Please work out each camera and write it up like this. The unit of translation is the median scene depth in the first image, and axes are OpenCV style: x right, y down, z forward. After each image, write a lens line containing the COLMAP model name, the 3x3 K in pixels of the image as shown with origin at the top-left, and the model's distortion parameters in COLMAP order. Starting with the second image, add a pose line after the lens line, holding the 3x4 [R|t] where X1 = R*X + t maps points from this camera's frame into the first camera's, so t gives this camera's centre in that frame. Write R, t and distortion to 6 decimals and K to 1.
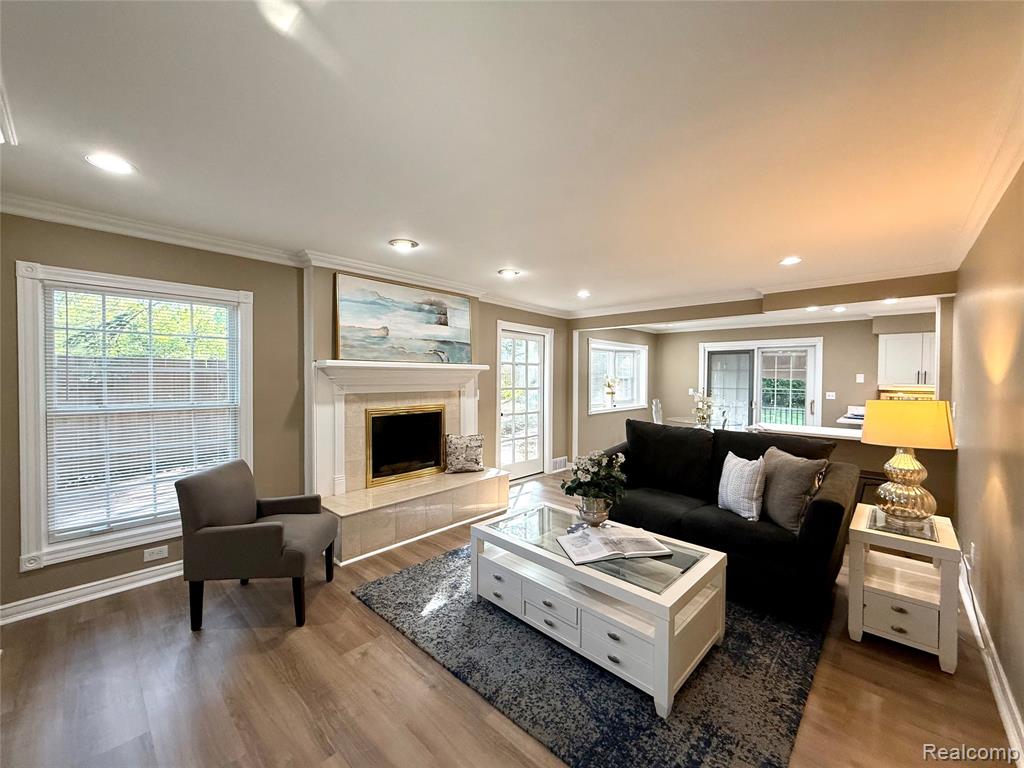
lens RADIAL K [[406.9, 0, 509.0], [0, 406.9, 382.8], [0, 0, 1]] dist [-0.000843, -0.000292]
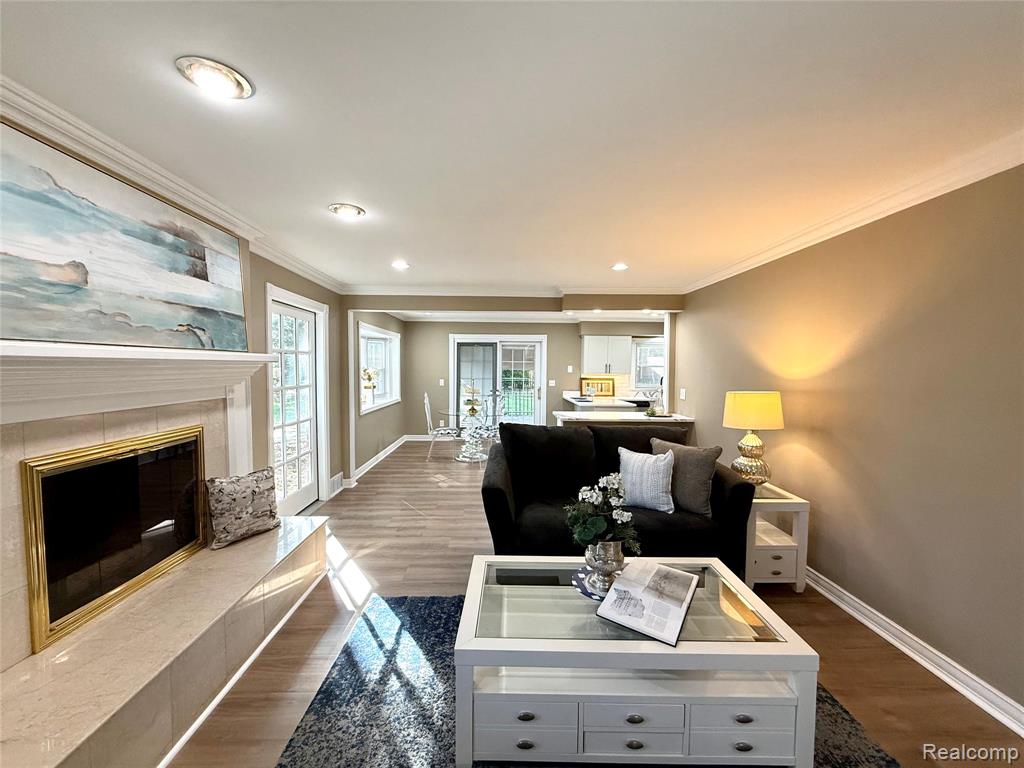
lens RADIAL K [[406.9, 0, 508.8], [0, 406.9, 383.2], [0, 0, 1]] dist [-0.000843, -0.000292]
pose [[0.714155, -0.030760, 0.699312, -0.248520], [0.008213, 0.999333, 0.035569, -0.019783], [-0.699940, -0.019659, 0.713931, 0.329656]]
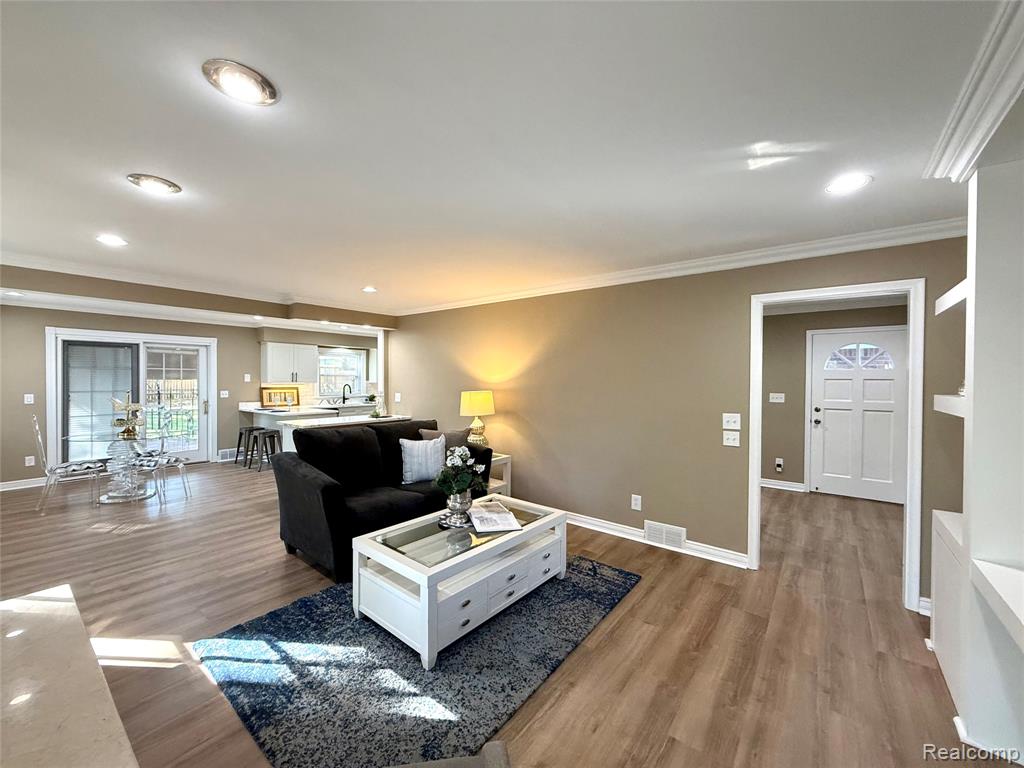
lens RADIAL K [[406.9, 0, 508.1], [0, 406.9, 383.7], [0, 0, 1]] dist [-0.000843, -0.000292]
pose [[-0.085639, -0.021623, 0.996092, -0.515363], [0.009382, 0.999703, 0.022508, -0.019645], [-0.996282, 0.011272, -0.085411, 0.537860]]
